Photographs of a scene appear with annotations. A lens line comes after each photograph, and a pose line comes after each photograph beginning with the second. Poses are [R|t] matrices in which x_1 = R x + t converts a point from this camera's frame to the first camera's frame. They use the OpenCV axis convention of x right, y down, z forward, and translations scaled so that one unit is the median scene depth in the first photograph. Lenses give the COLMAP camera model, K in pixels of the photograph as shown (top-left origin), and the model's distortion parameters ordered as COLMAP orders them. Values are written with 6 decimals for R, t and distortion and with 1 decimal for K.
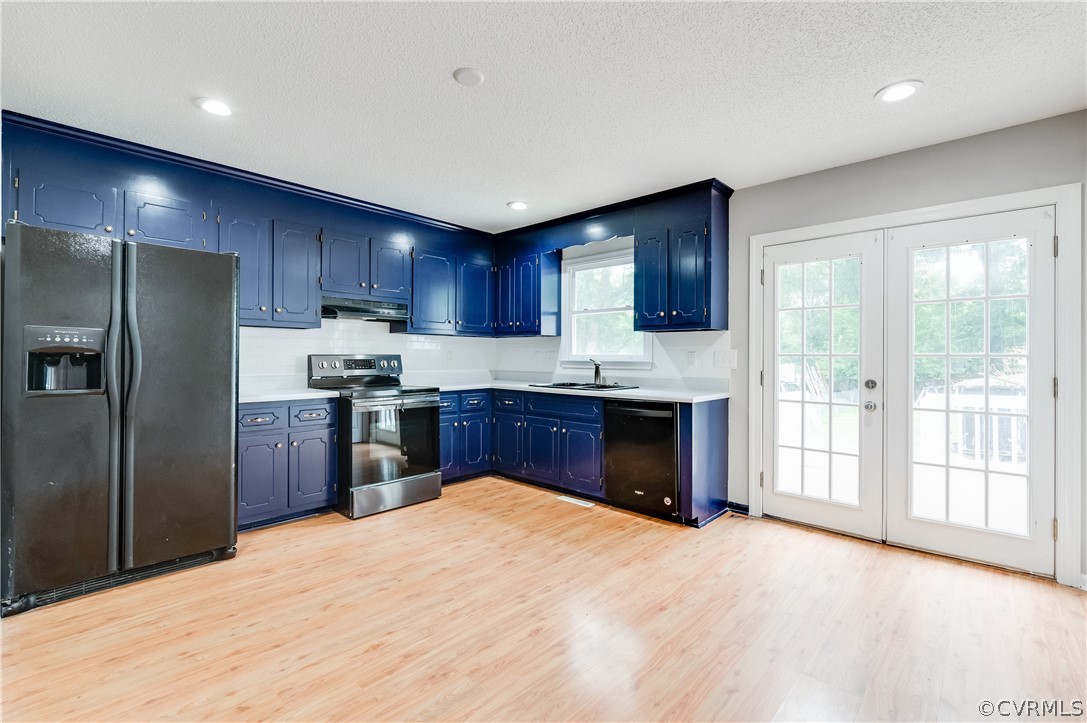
lens RADIAL K [[483.5, 0, 536.1], [0, 483.5, 352.9], [0, 0, 1]] dist [0.004667, -0.001308]
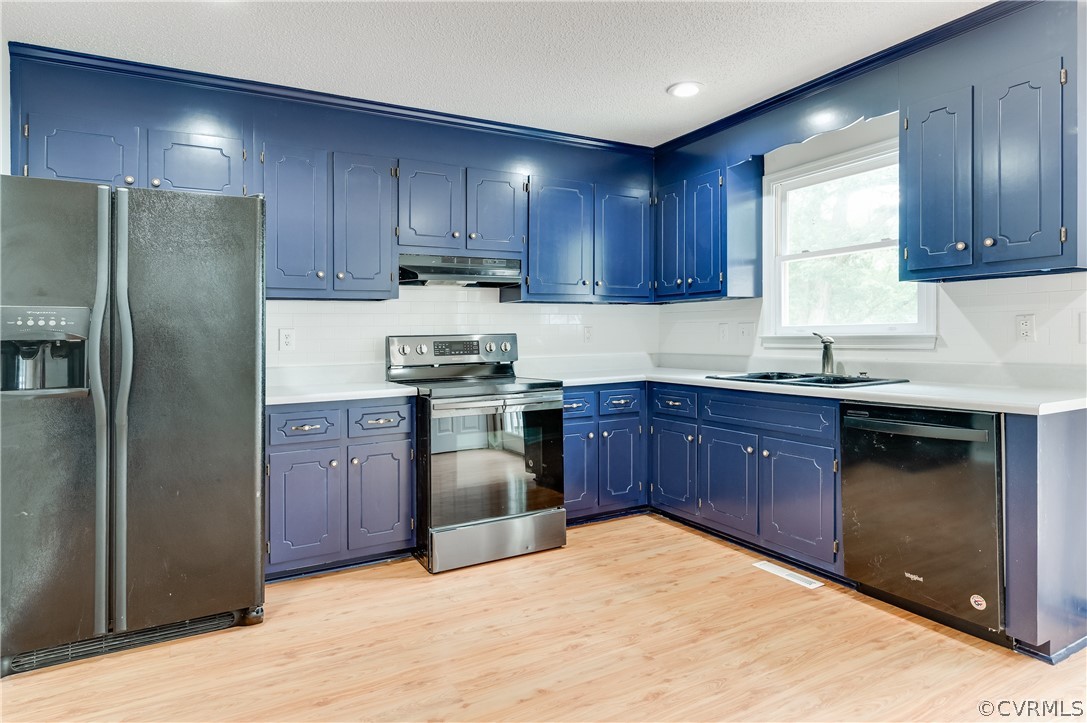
lens RADIAL K [[614.6, 0, 531.6], [0, 614.6, 330.5], [0, 0, 1]] dist [0.006500, -0.004222]
pose [[0.948226, -0.026679, -0.316473, 0.039715], [0.026361, 0.999639, -0.005288, 0.009635], [0.316500, -0.003328, 0.948587, 0.244233]]
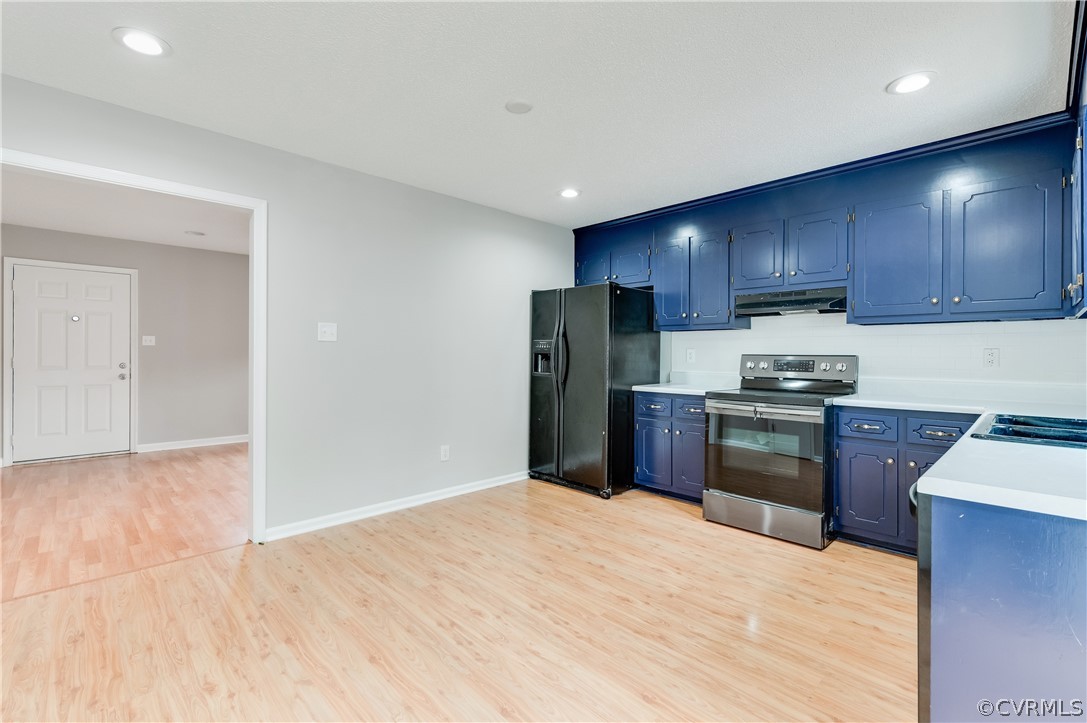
lens RADIAL K [[483.5, 0, 537.6], [0, 483.5, 355.9], [0, 0, 1]] dist [0.004667, -0.001308]
pose [[-0.045316, 0.001615, -0.998971, 0.693634], [0.003560, 0.999993, 0.001455, 0.005845], [0.998966, -0.003490, -0.045321, 0.774869]]
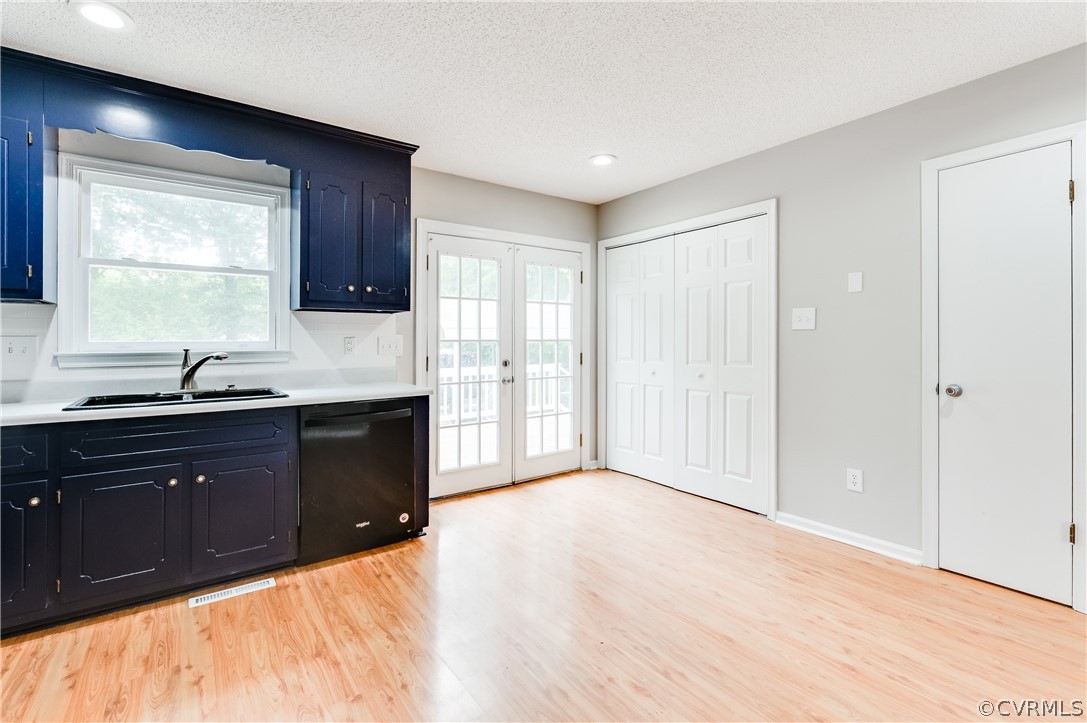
lens RADIAL K [[483.5, 0, 534.9], [0, 483.5, 342.3], [0, 0, 1]] dist [0.004667, -0.001308]
pose [[0.186222, -0.000851, 0.982507, -0.526746], [-0.000942, 0.999999, 0.001045, 0.007728], [-0.982507, -0.001120, 0.186221, 0.669578]]
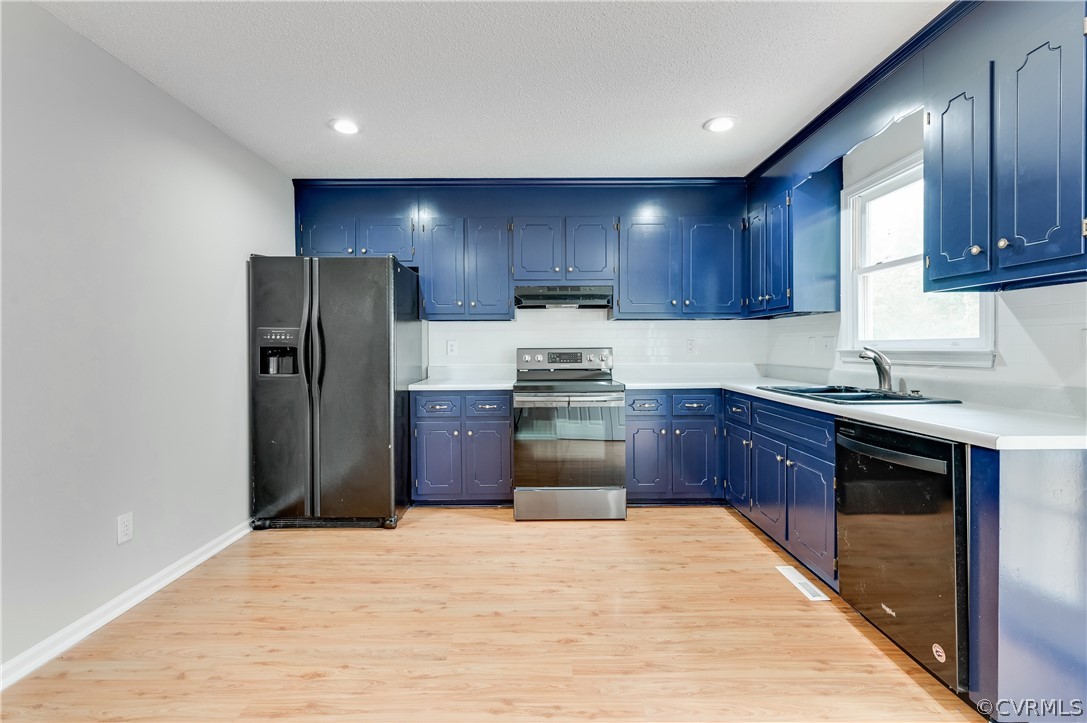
lens RADIAL K [[483.5, 0, 538.4], [0, 483.5, 354.0], [0, 0, 1]] dist [0.004667, -0.001308]
pose [[0.687323, 0.001536, -0.726350, 0.367644], [0.015794, 0.999730, 0.017060, 0.006357], [0.726180, -0.023198, 0.687113, 0.435594]]
